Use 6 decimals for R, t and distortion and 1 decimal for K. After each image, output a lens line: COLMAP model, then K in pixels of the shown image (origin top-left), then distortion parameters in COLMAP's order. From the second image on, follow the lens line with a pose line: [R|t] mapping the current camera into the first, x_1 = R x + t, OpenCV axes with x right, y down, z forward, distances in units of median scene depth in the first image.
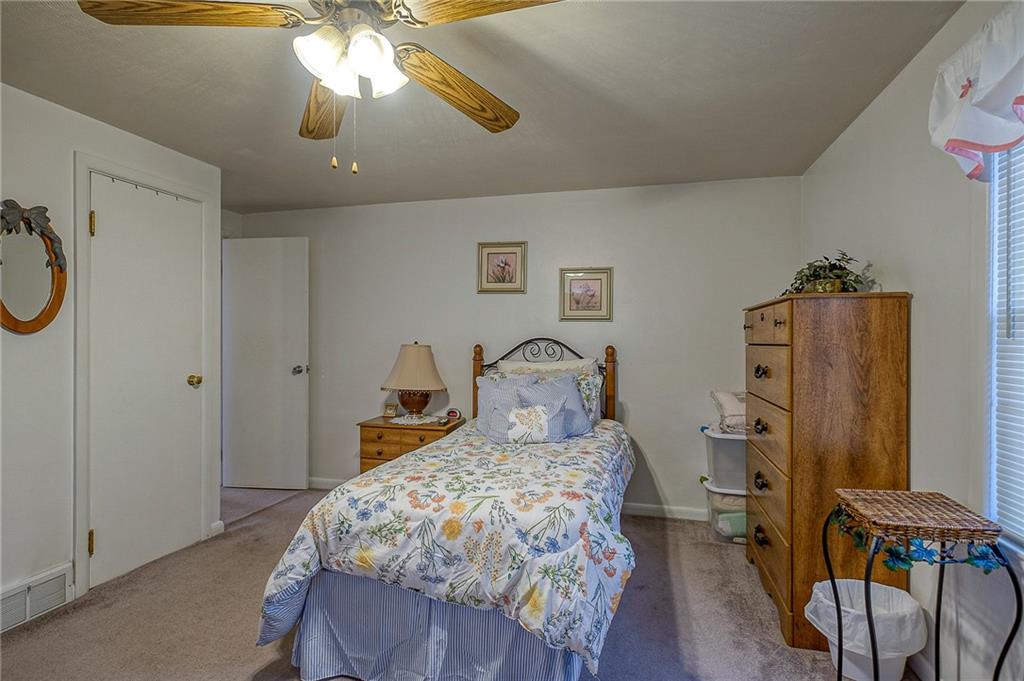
lens RADIAL K [[511.9, 0, 513.8], [0, 511.9, 340.1], [0, 0, 1]] dist [-0.001974, -0.000308]
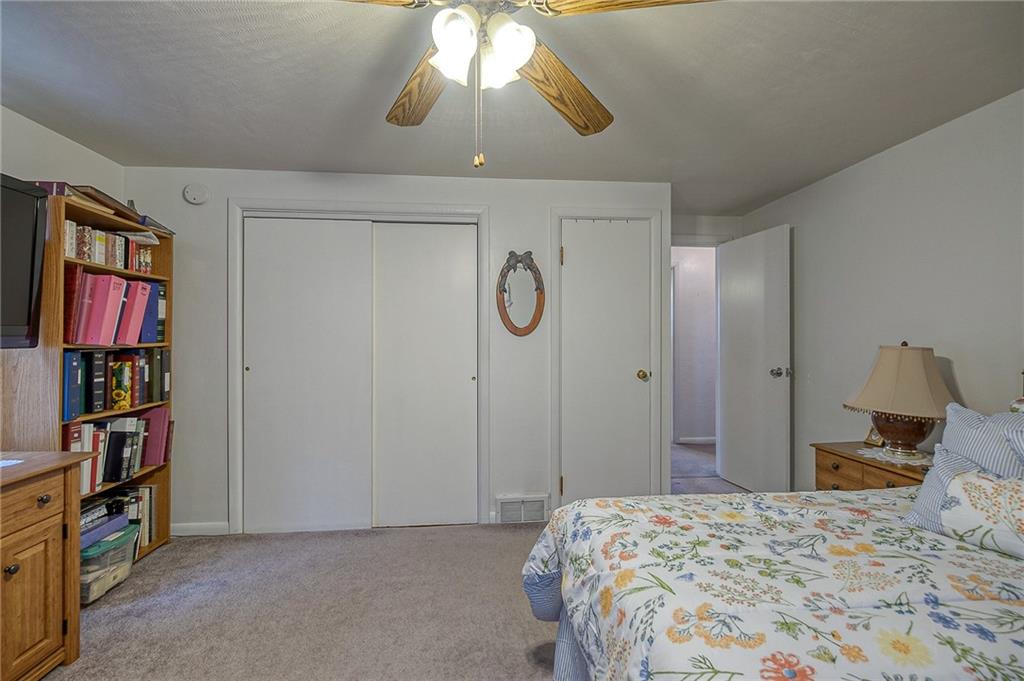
lens RADIAL K [[459.7, 0, 512.7], [0, 459.7, 338.2], [0, 0, 1]] dist [-0.012710, -0.001071]
pose [[0.331395, -0.004007, -0.943484, 0.365608], [0.000425, 0.999992, -0.004097, 0.000737], [0.943492, 0.000957, 0.331394, 0.545762]]
